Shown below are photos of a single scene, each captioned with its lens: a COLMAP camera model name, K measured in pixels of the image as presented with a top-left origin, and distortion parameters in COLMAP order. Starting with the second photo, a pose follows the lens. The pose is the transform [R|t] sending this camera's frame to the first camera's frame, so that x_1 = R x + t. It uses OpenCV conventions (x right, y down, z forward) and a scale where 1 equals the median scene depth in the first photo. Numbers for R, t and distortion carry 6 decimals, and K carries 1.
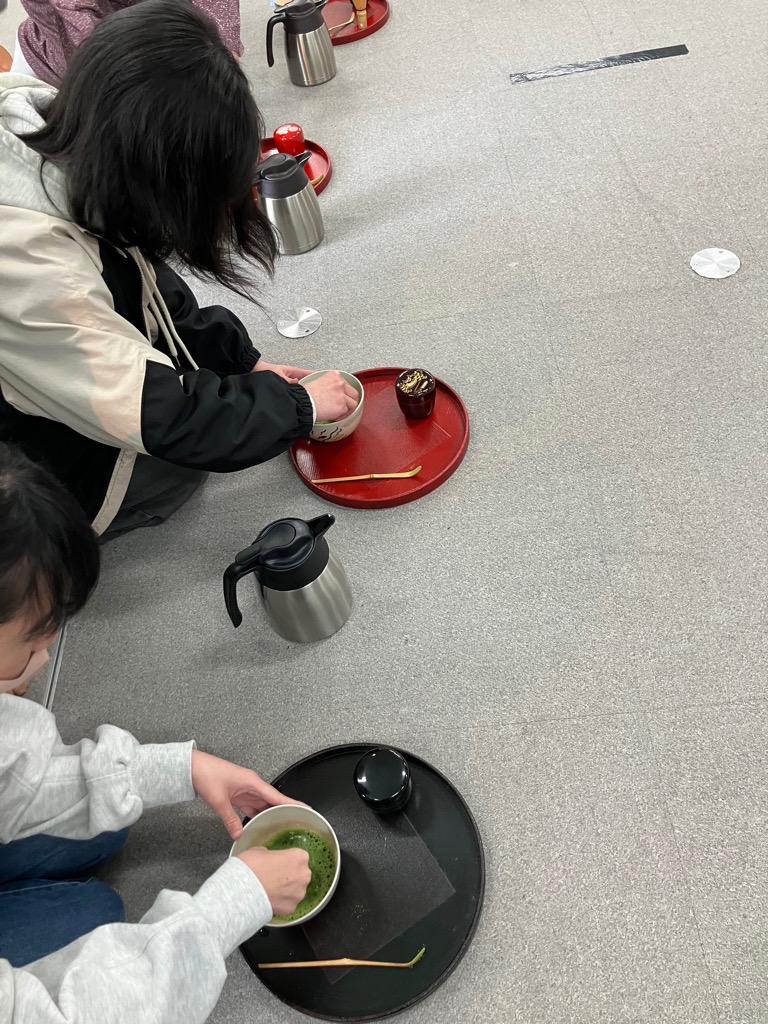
lens RADIAL K [[852.9, 0, 384.0], [0, 852.9, 512.0], [0, 0, 1]] dist [-0.001814, -0.062582]
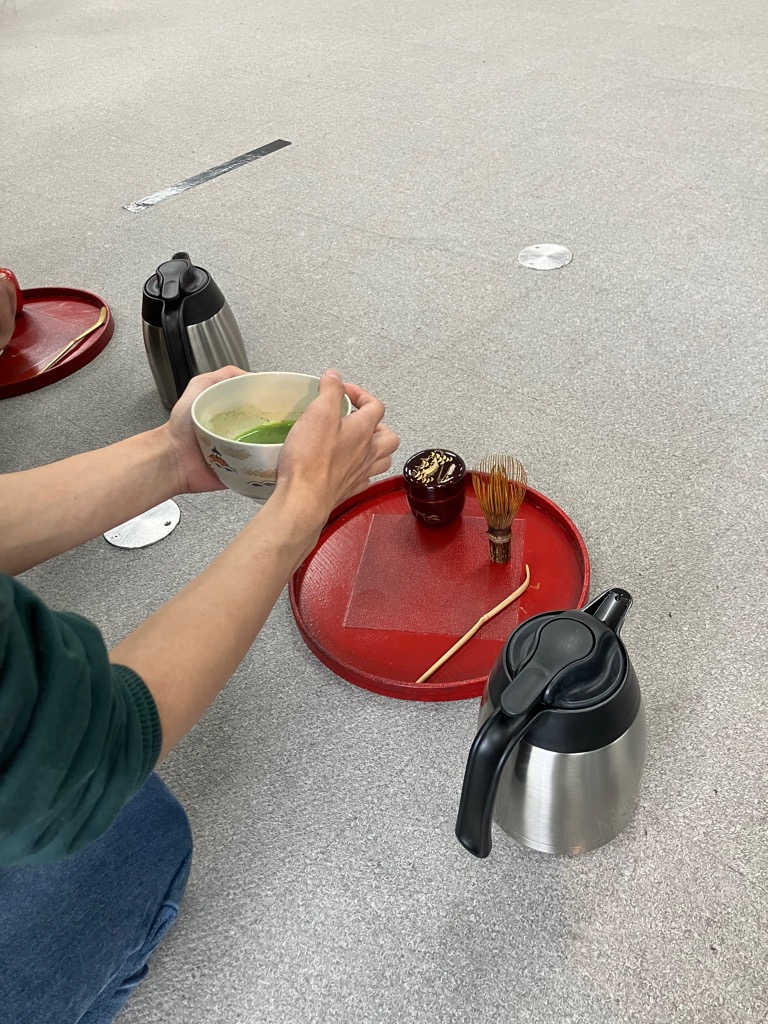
lens RADIAL K [[852.9, 0, 384.0], [0, 852.9, 512.0], [0, 0, 1]] dist [-0.001814, -0.062582]
pose [[0.717106, -0.403390, 0.568362, -0.360607], [0.550534, 0.827927, -0.106999, -0.083261], [-0.427400, 0.389633, 0.815791, 0.512664]]
